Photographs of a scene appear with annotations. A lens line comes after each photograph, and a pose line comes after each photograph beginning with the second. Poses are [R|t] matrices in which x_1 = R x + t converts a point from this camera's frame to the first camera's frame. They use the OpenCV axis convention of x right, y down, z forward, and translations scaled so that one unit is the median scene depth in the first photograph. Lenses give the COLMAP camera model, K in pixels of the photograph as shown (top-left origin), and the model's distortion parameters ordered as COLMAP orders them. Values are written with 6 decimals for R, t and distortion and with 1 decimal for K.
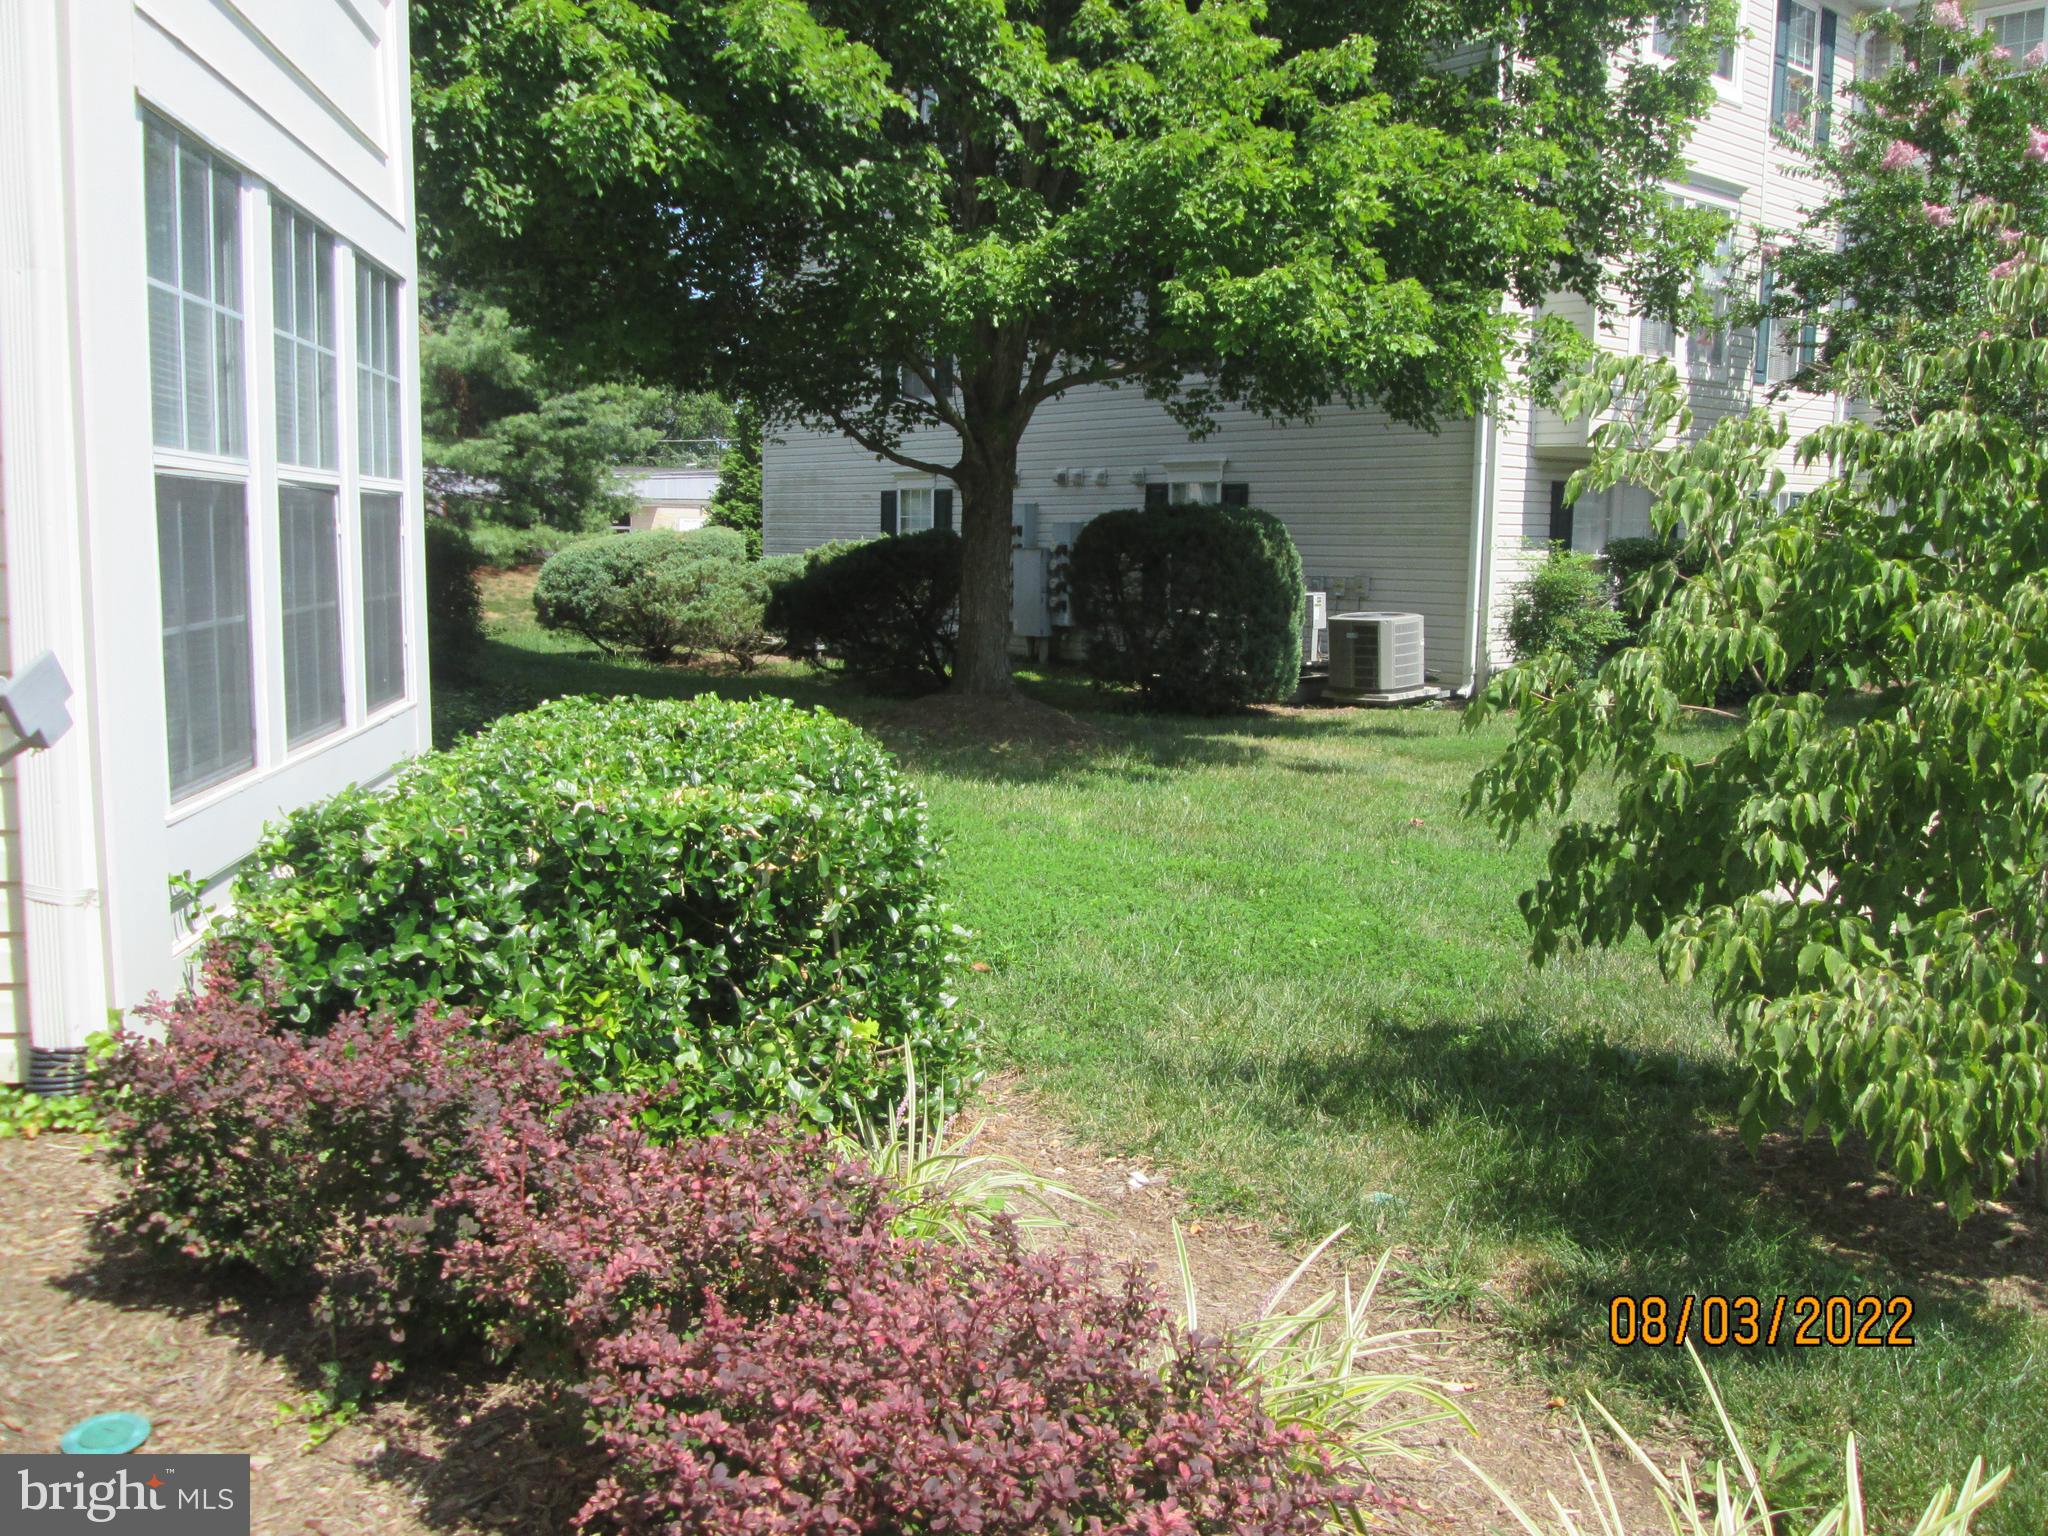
lens RADIAL K [[1717.6, 0, 1020.8], [0, 1717.6, 812.3], [0, 0, 1]] dist [-0.043033, 0.002578]
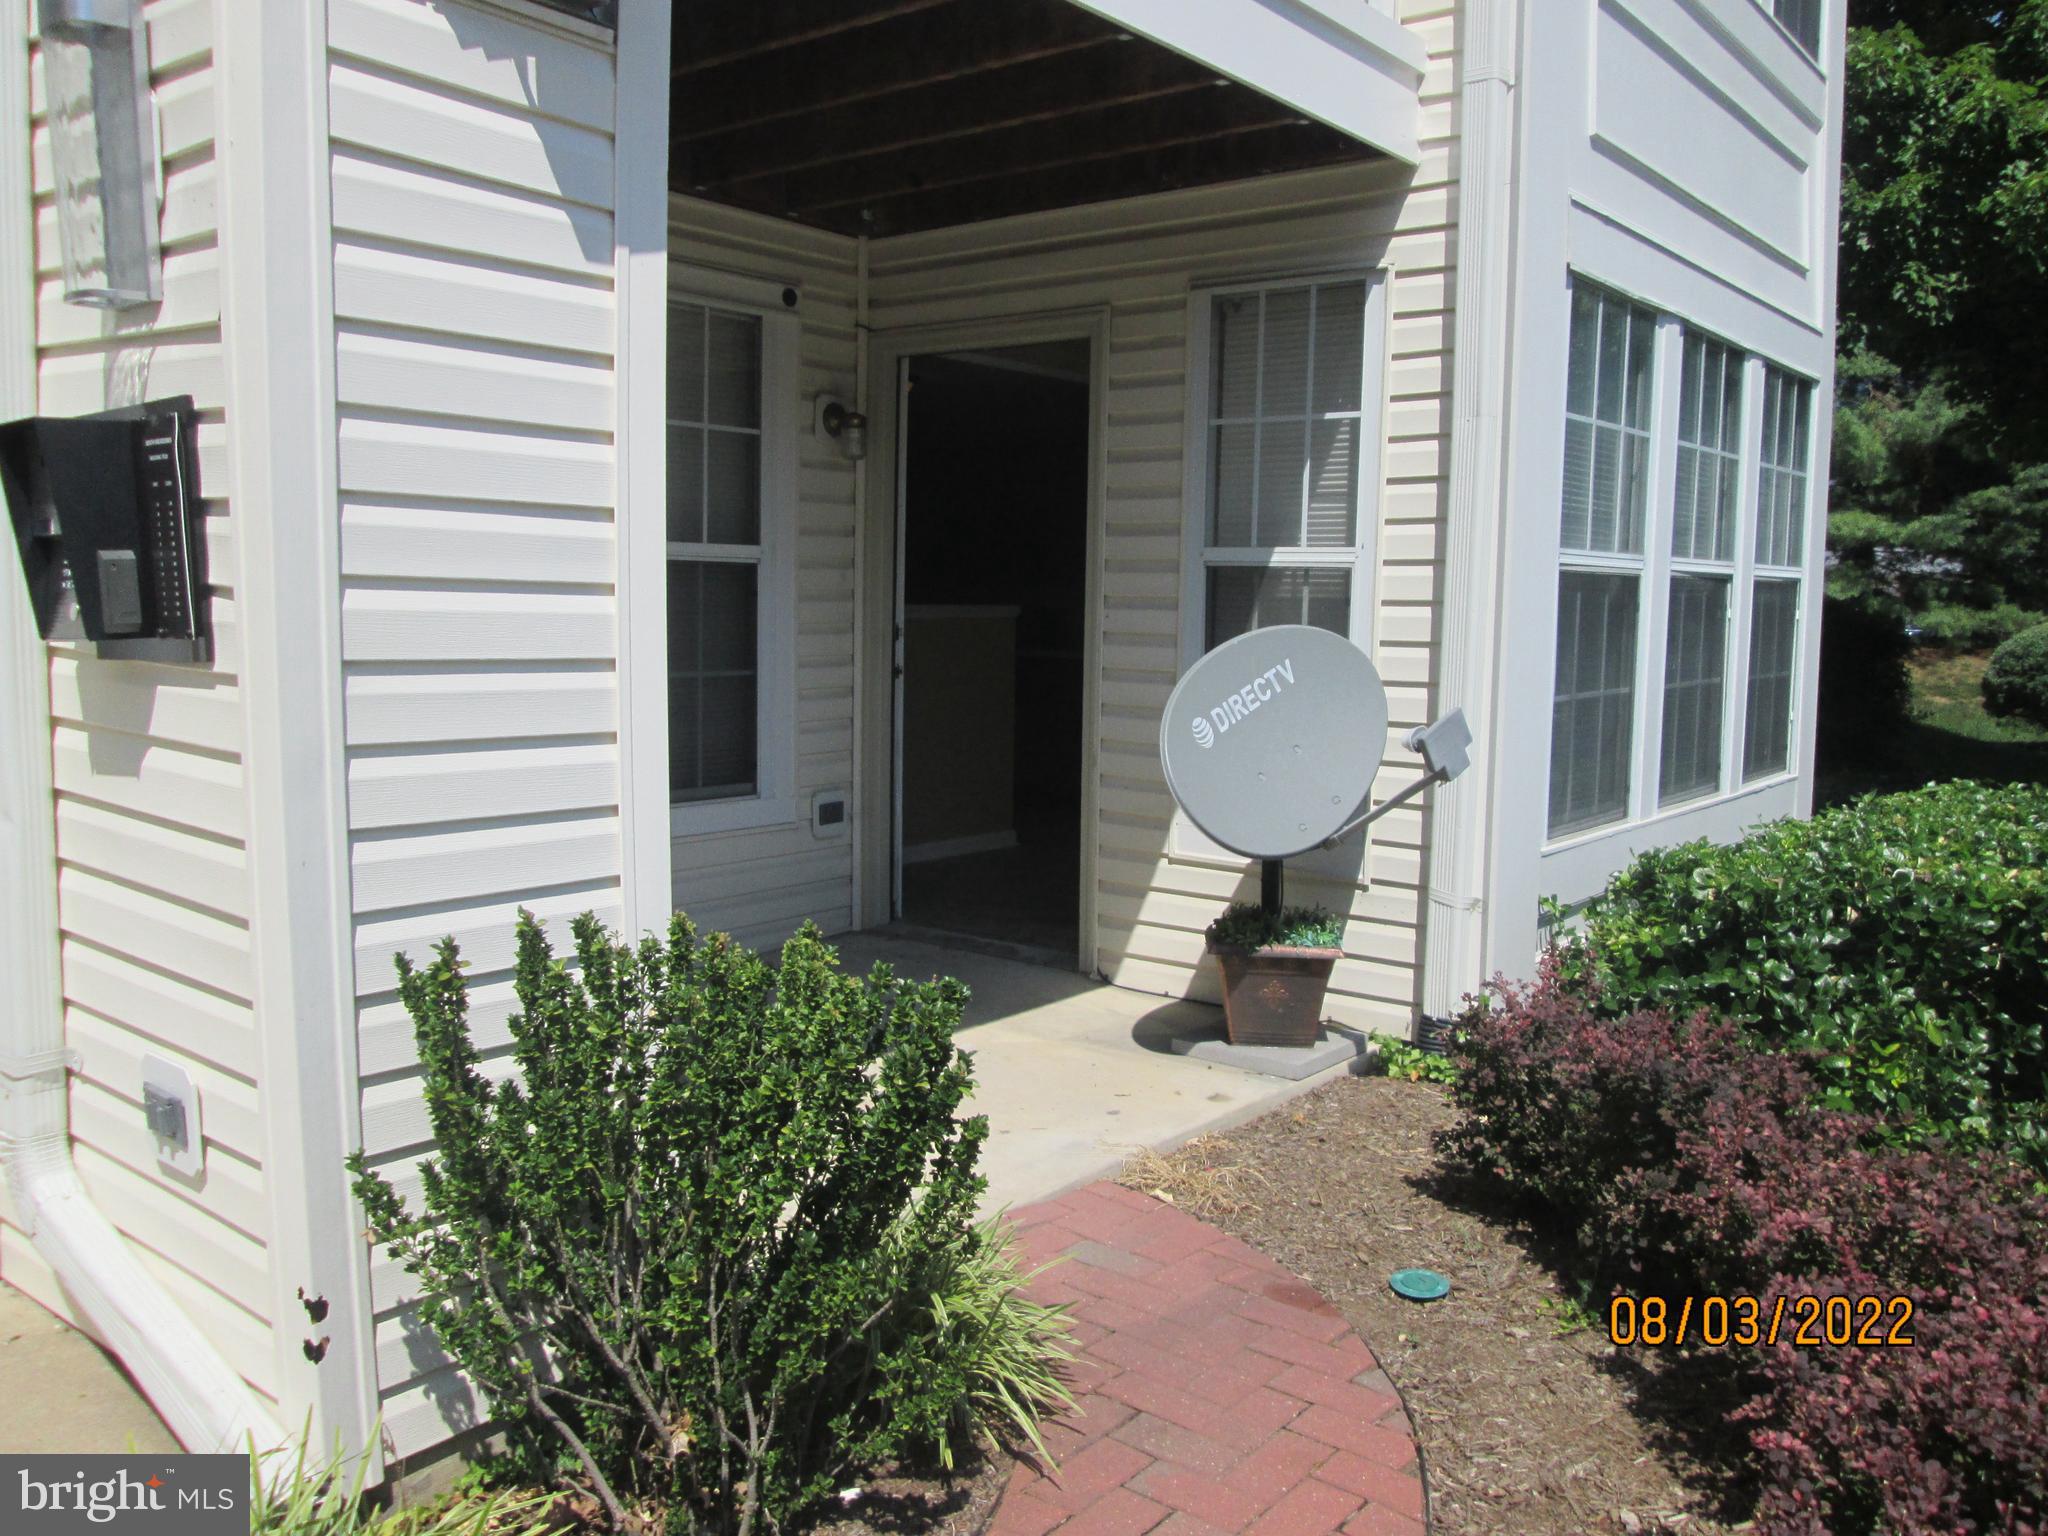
lens RADIAL K [[1688.7, 0, 1024.0], [0, 1688.7, 768.0], [0, 0, 1]] dist [-0.048377, -0.003105]
pose [[0.694515, 0.053662, -0.717474, 0.104349], [-0.104546, 0.994158, -0.026845, 0.016553], [0.711842, 0.093653, 0.696068, -0.114811]]
